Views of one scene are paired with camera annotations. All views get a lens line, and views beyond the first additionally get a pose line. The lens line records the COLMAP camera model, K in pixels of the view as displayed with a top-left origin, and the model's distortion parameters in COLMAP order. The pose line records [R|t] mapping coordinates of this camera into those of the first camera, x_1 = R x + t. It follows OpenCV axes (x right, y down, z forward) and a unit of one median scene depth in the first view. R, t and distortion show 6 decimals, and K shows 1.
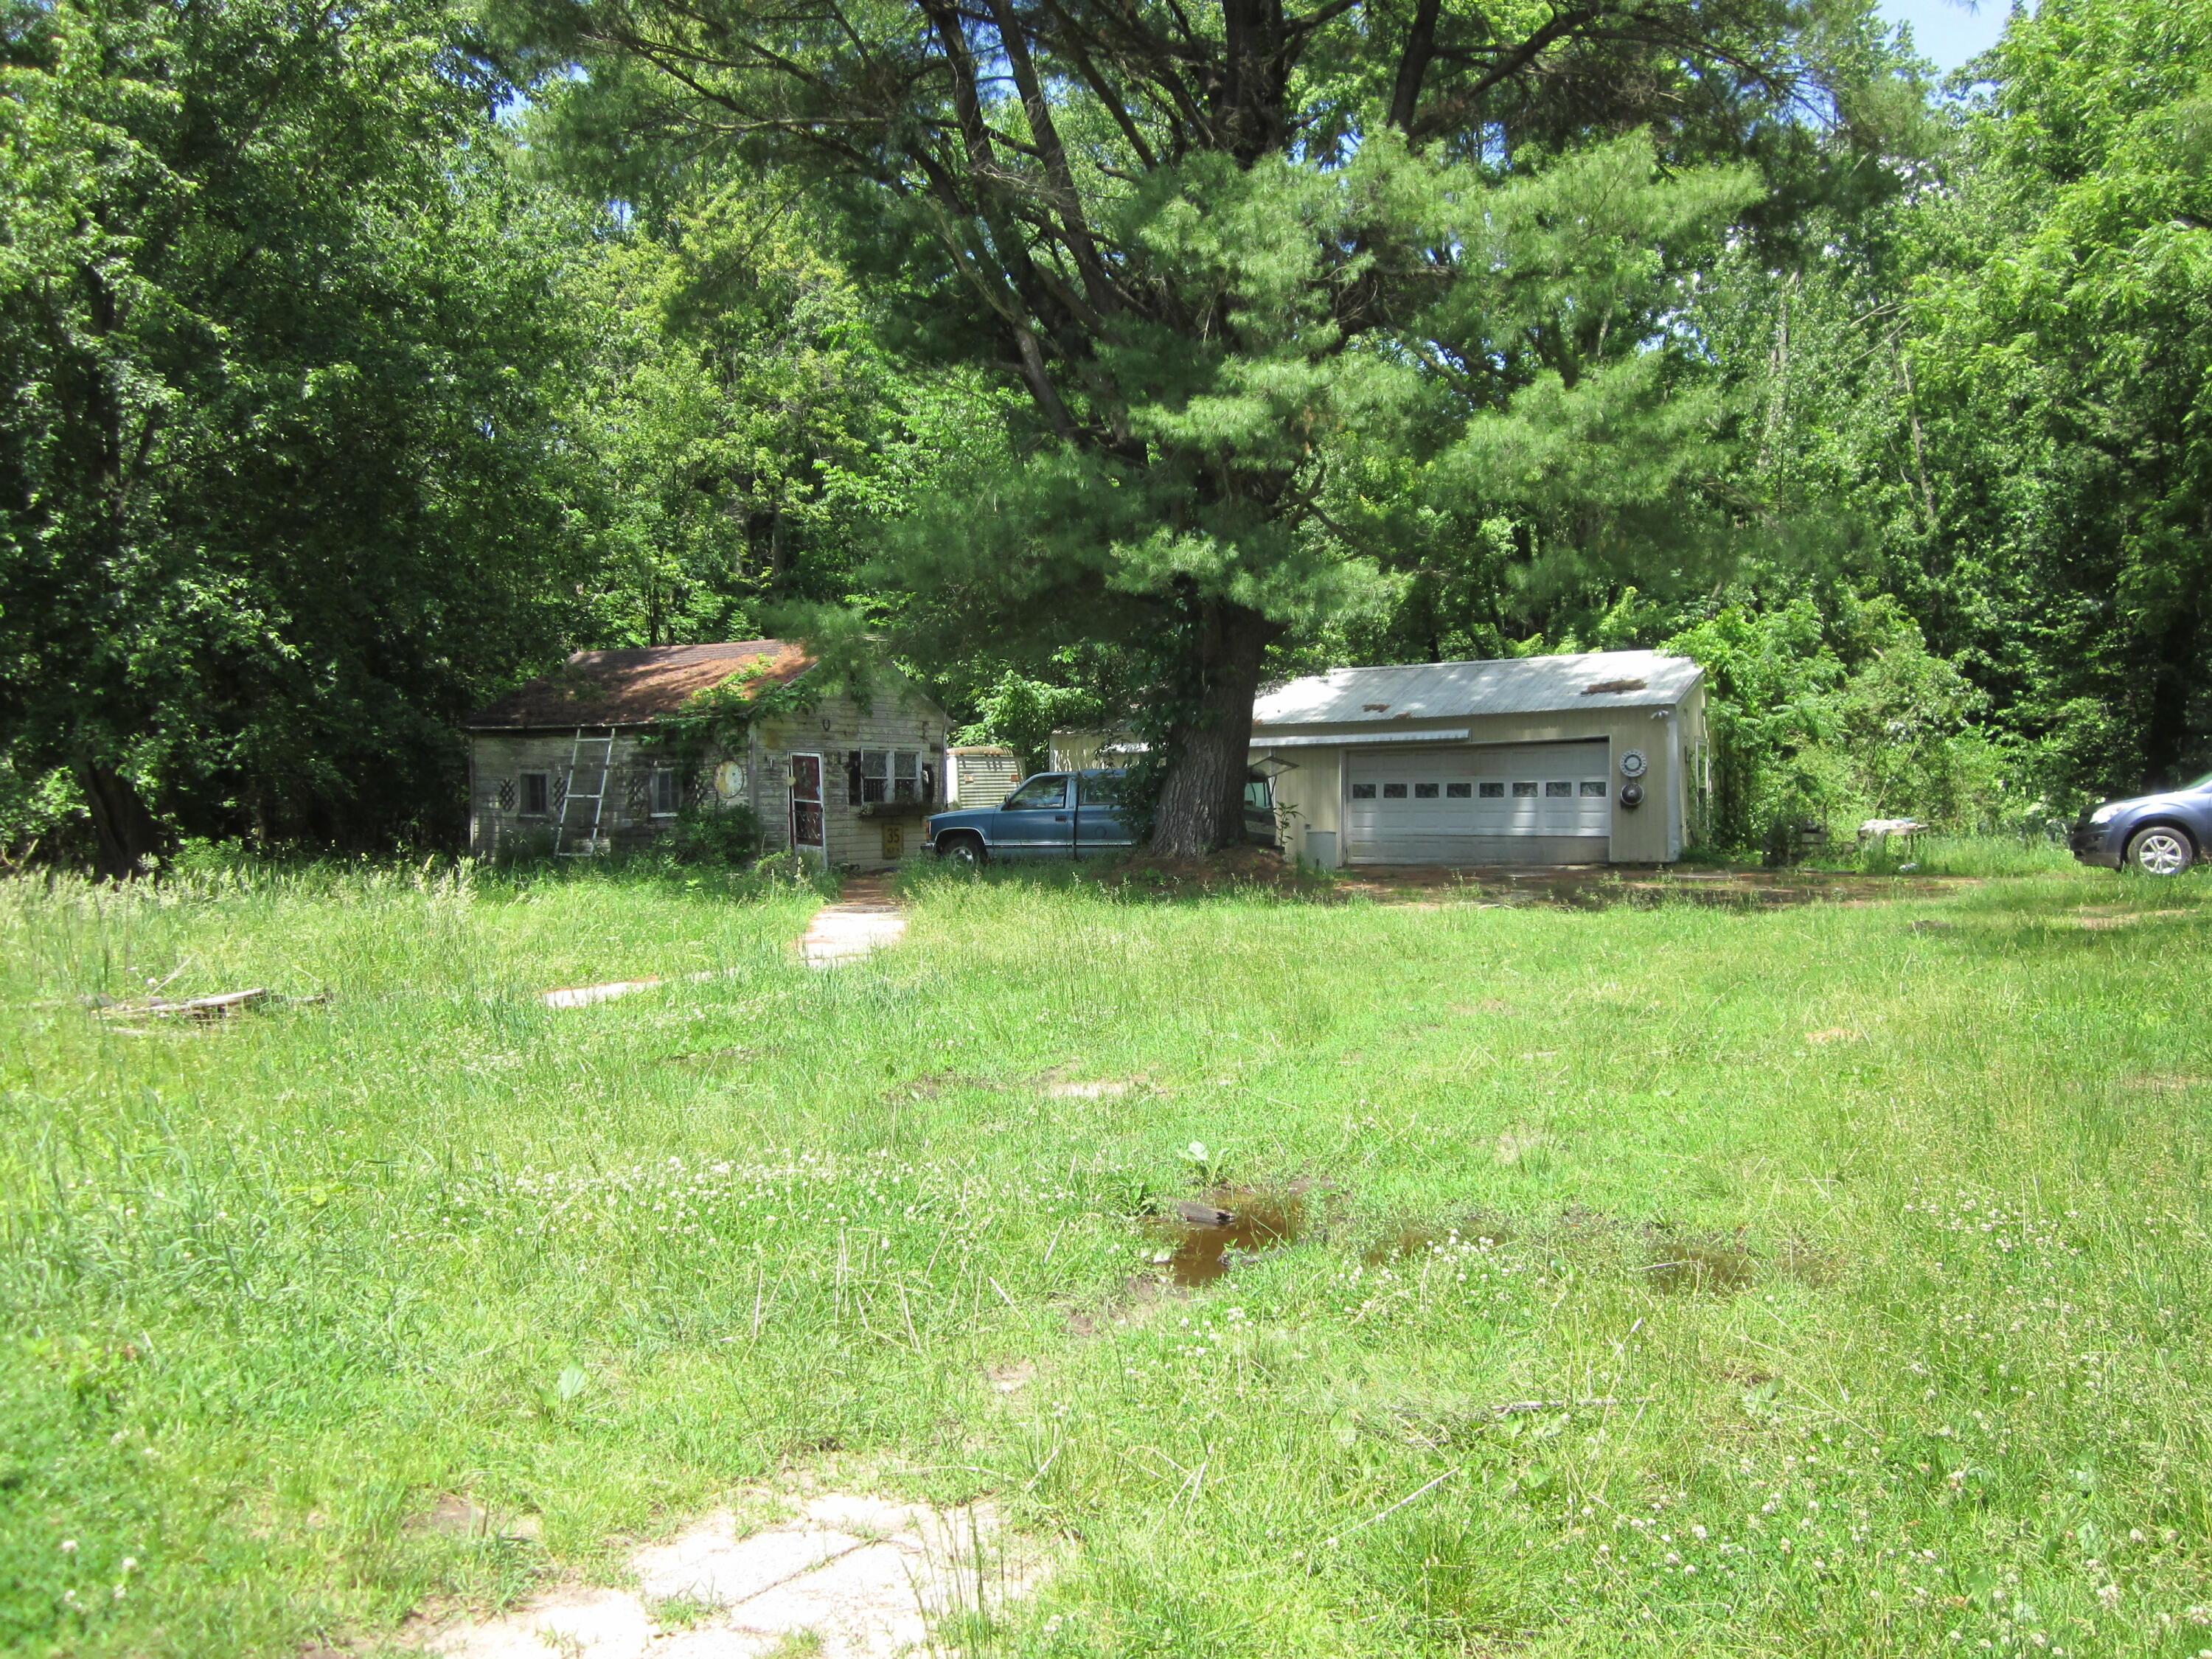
lens RADIAL K [[1851.5, 0, 1106.0], [0, 1851.5, 828.9], [0, 0, 1]] dist [-0.035632, 0.026944]
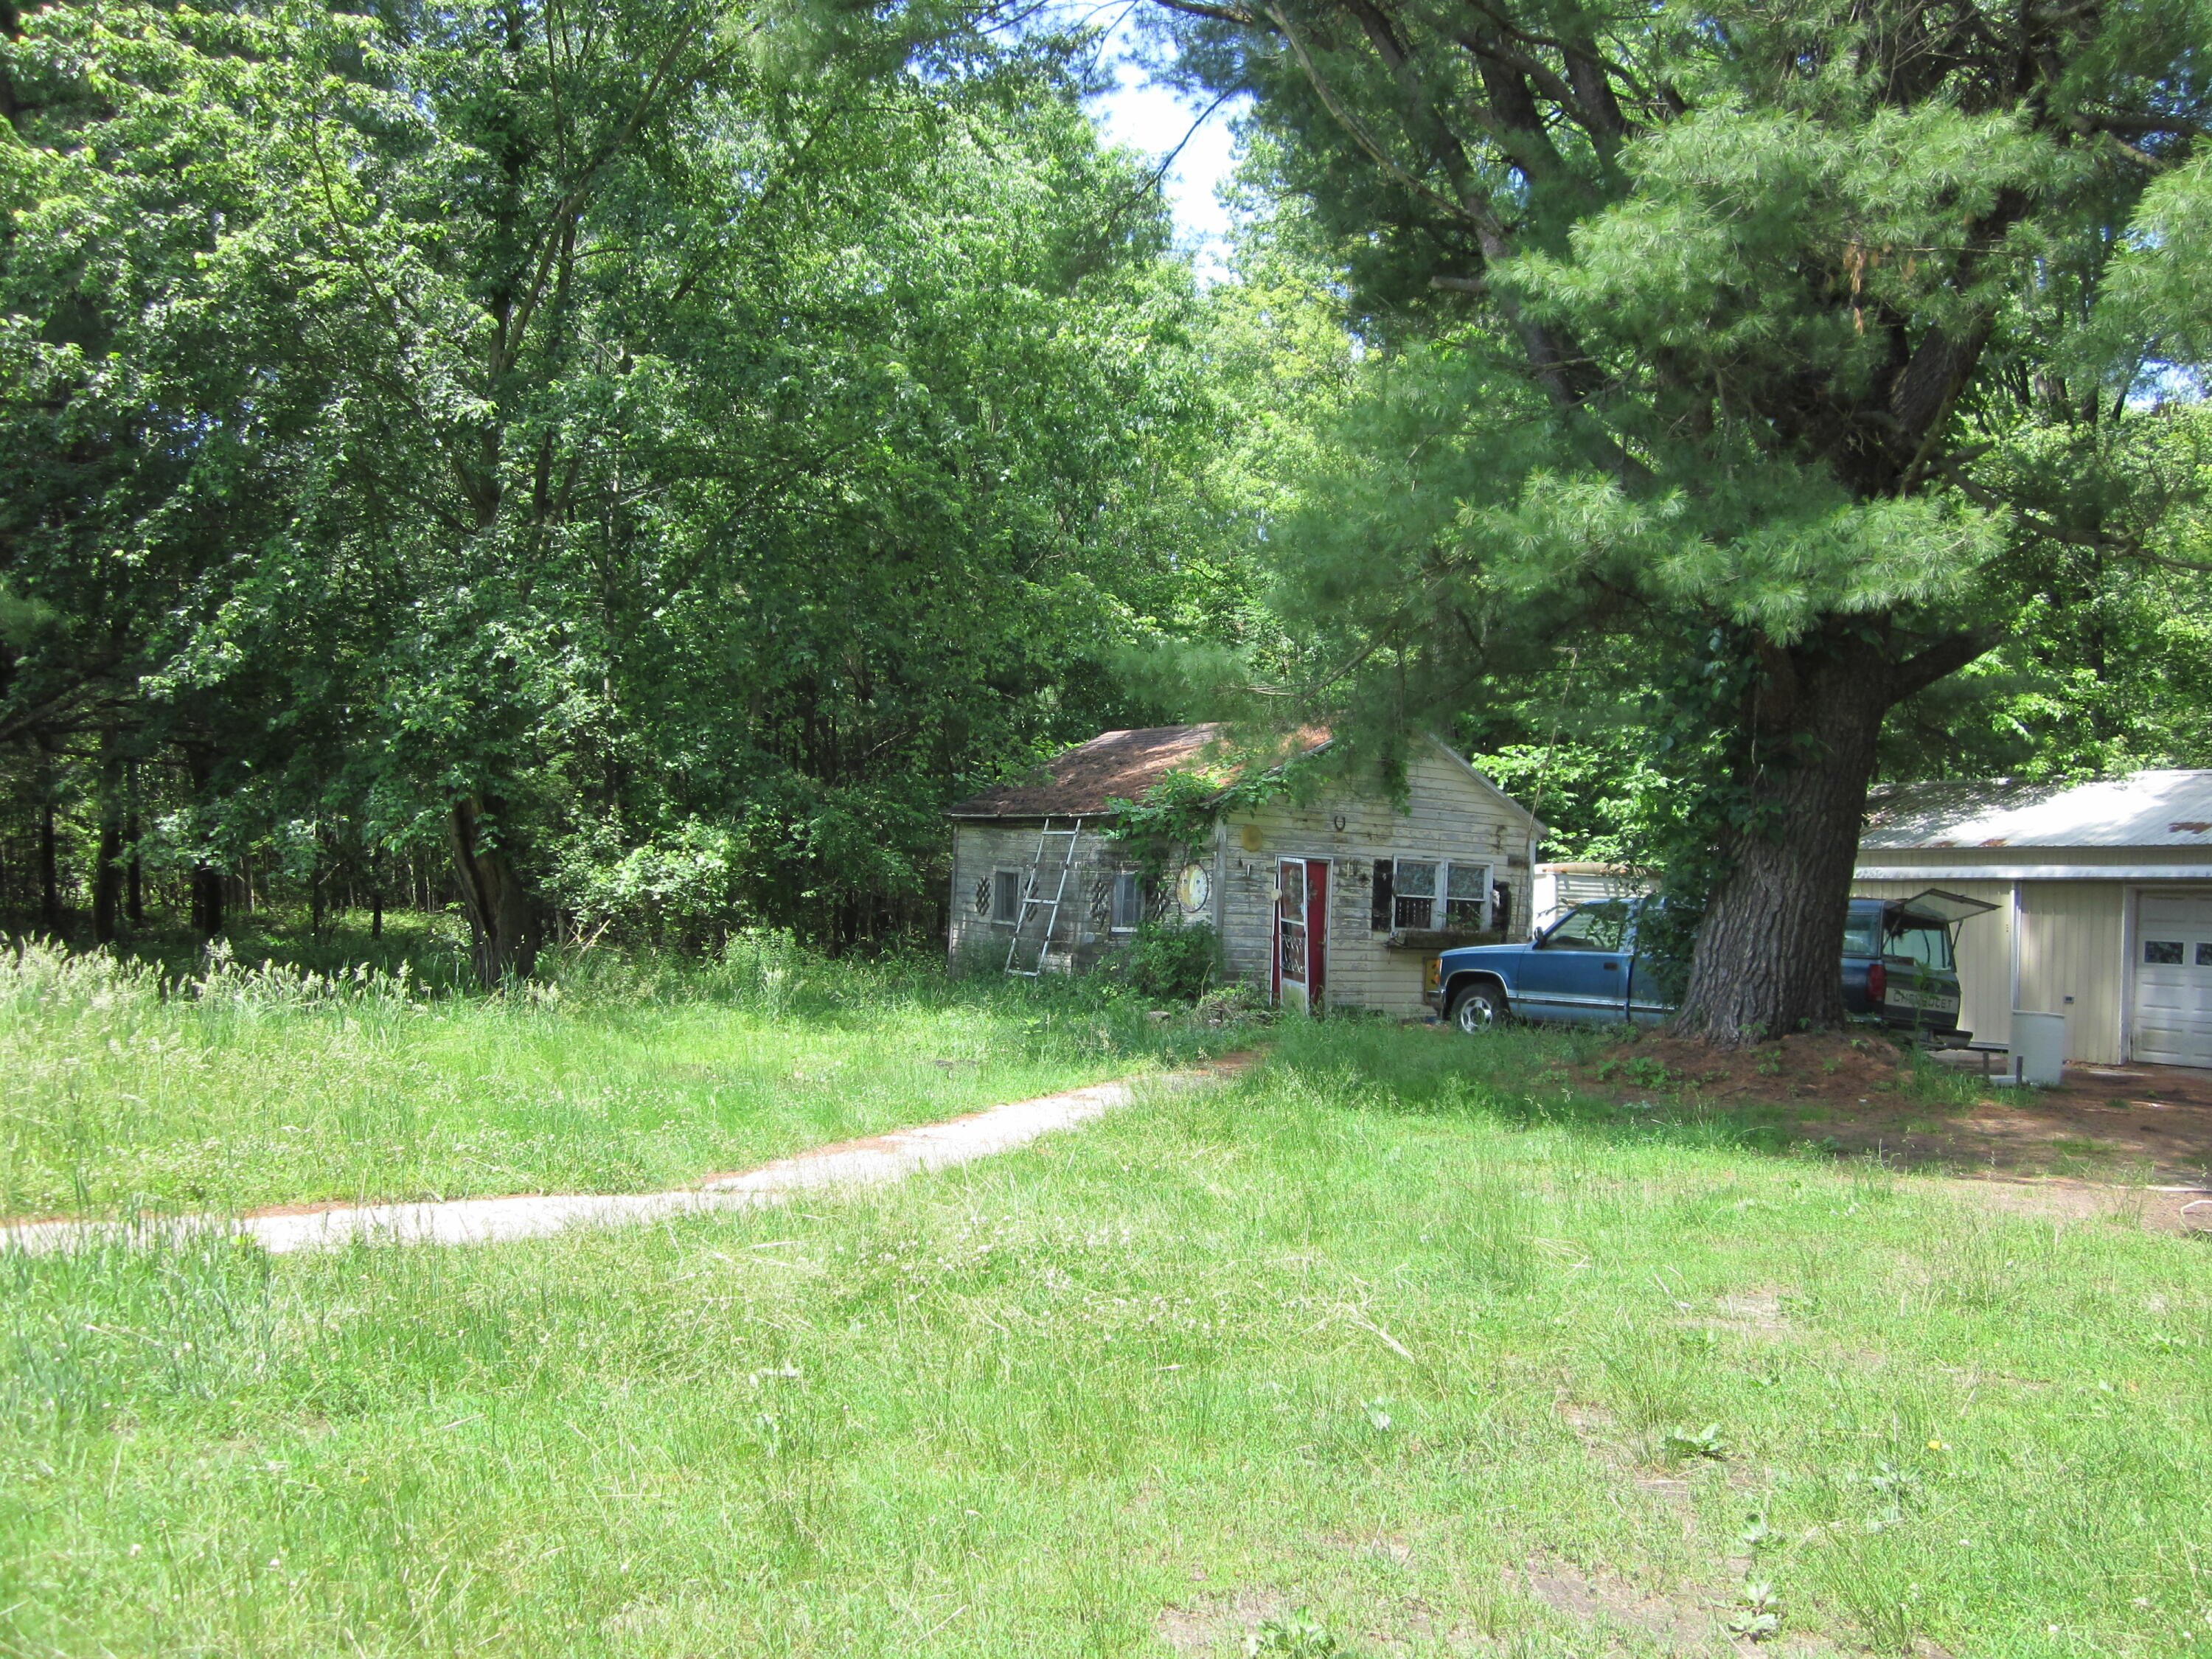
lens RADIAL K [[1851.5, 0, 1106.4], [0, 1851.5, 827.1], [0, 0, 1]] dist [-0.035632, 0.026944]
pose [[0.893961, 0.030080, -0.447133, 0.106015], [-0.059307, 0.996910, -0.051508, -0.009892], [0.444202, 0.072565, 0.892983, 0.278593]]
